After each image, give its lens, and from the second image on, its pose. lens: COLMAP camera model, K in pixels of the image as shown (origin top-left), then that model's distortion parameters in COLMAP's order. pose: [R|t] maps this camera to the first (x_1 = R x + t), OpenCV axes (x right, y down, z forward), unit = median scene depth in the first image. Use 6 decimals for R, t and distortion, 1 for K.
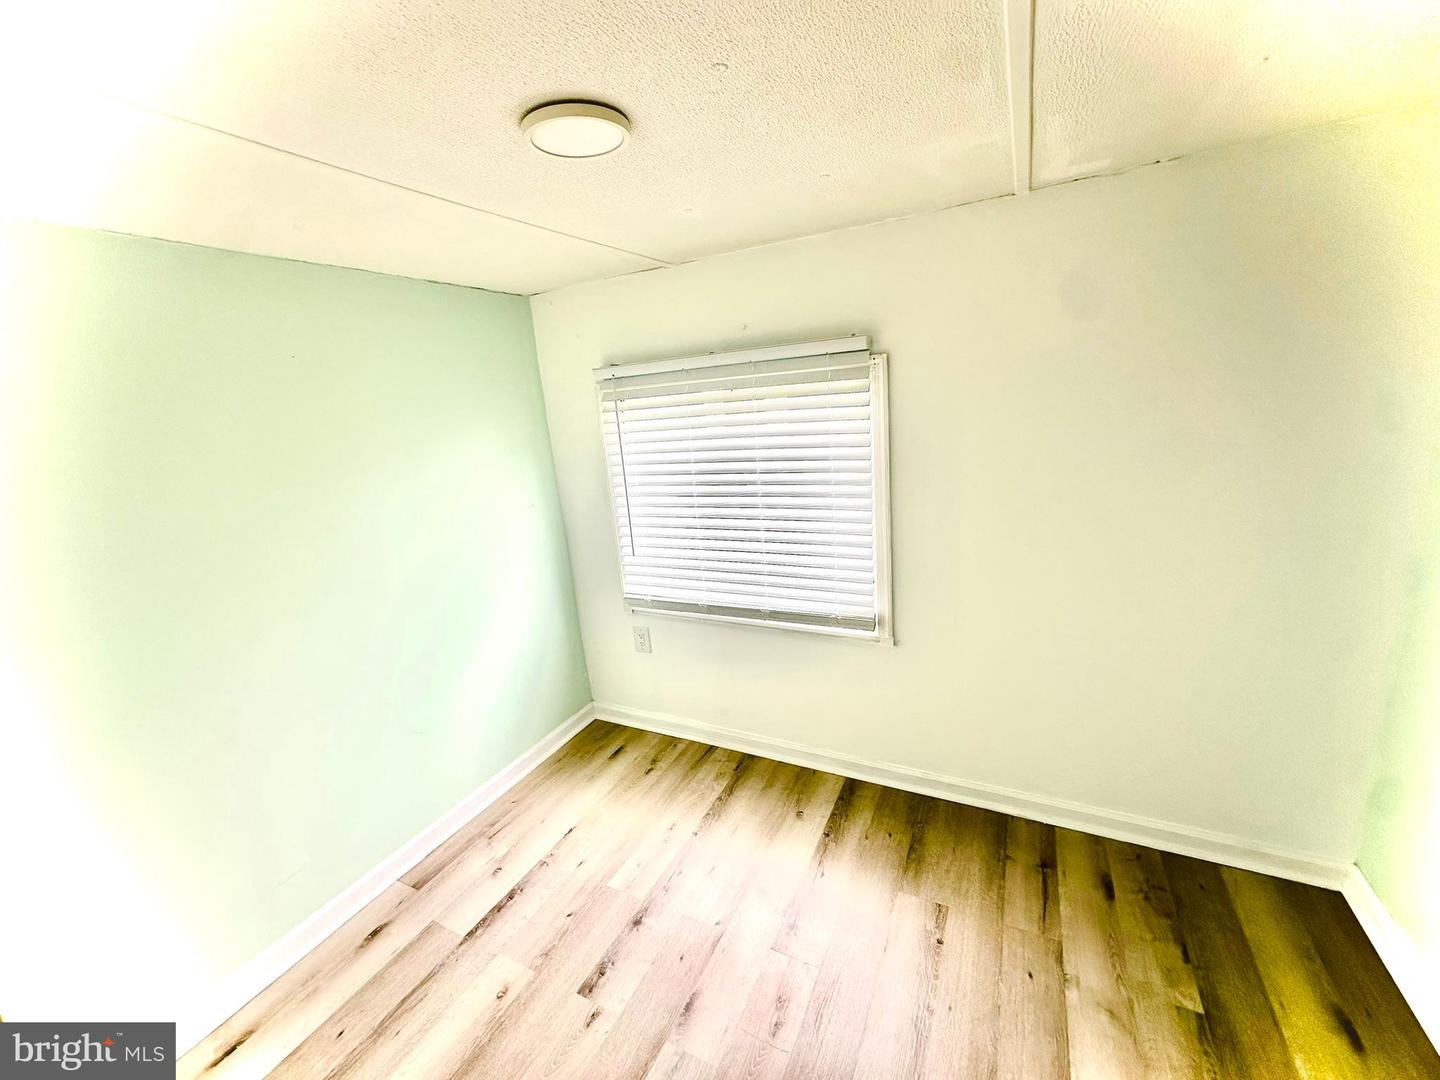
lens RADIAL K [[571.6, 0, 718.8], [0, 571.6, 534.5], [0, 0, 1]] dist [-0.003255, 0.001203]
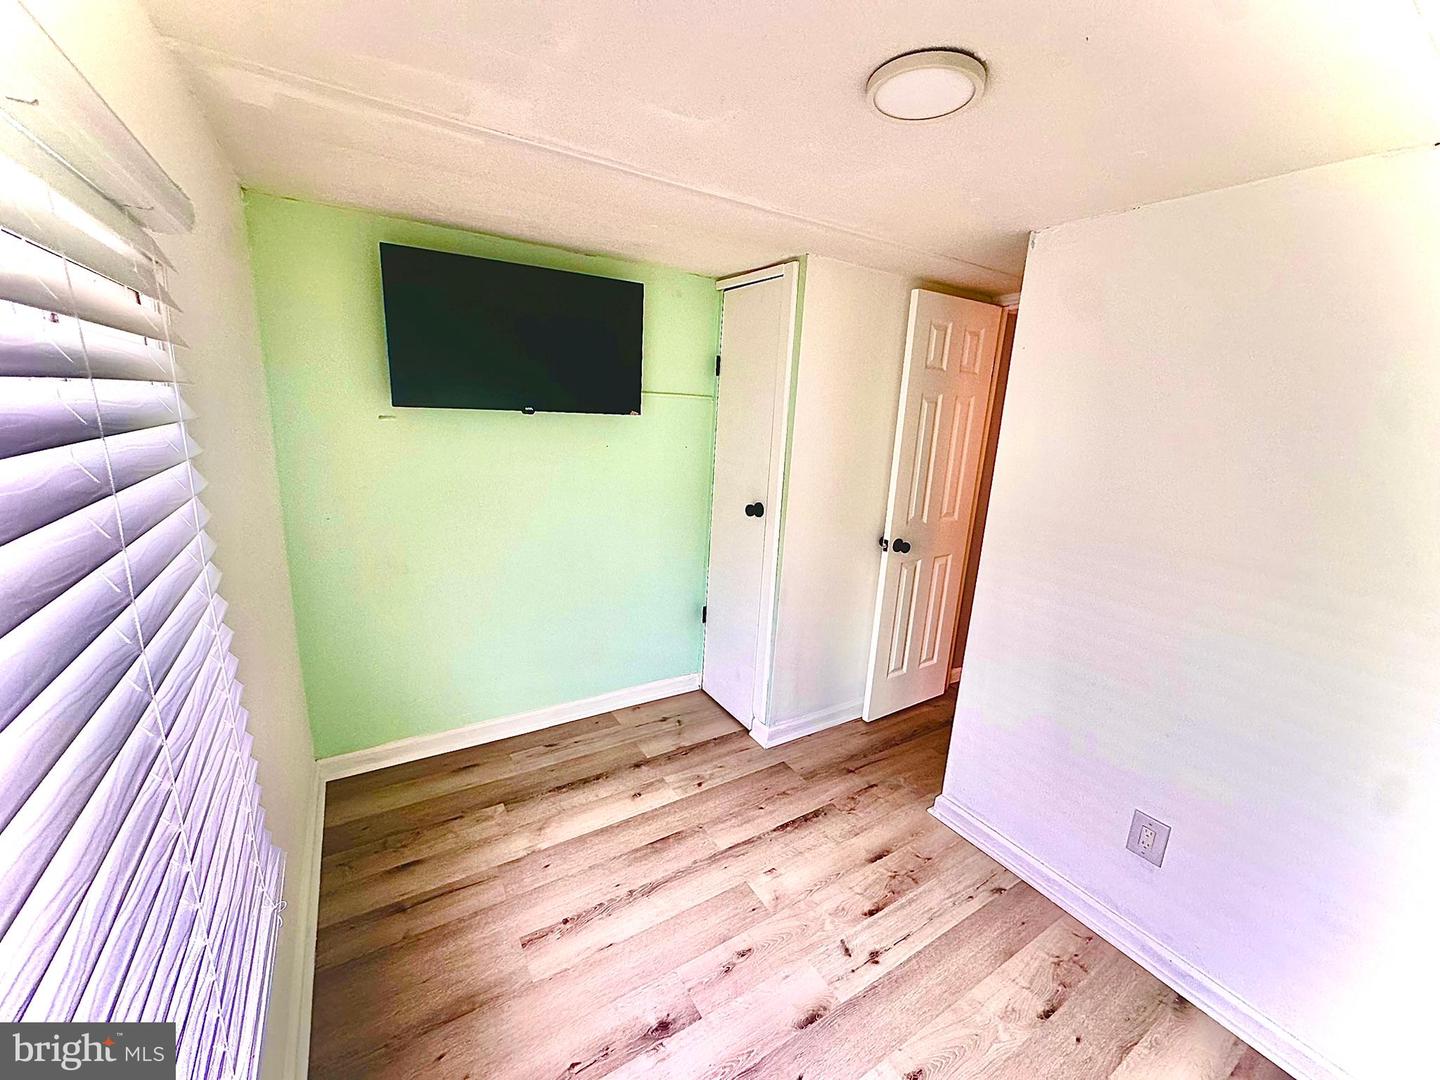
lens RADIAL K [[571.6, 0, 719.0], [0, 571.6, 544.5], [0, 0, 1]] dist [-0.003255, 0.001203]
pose [[-0.858315, -0.080216, 0.506814, -0.322589], [0.141867, 0.912107, 0.384622, -0.265274], [-0.493122, 0.402027, -0.771496, 1.419268]]
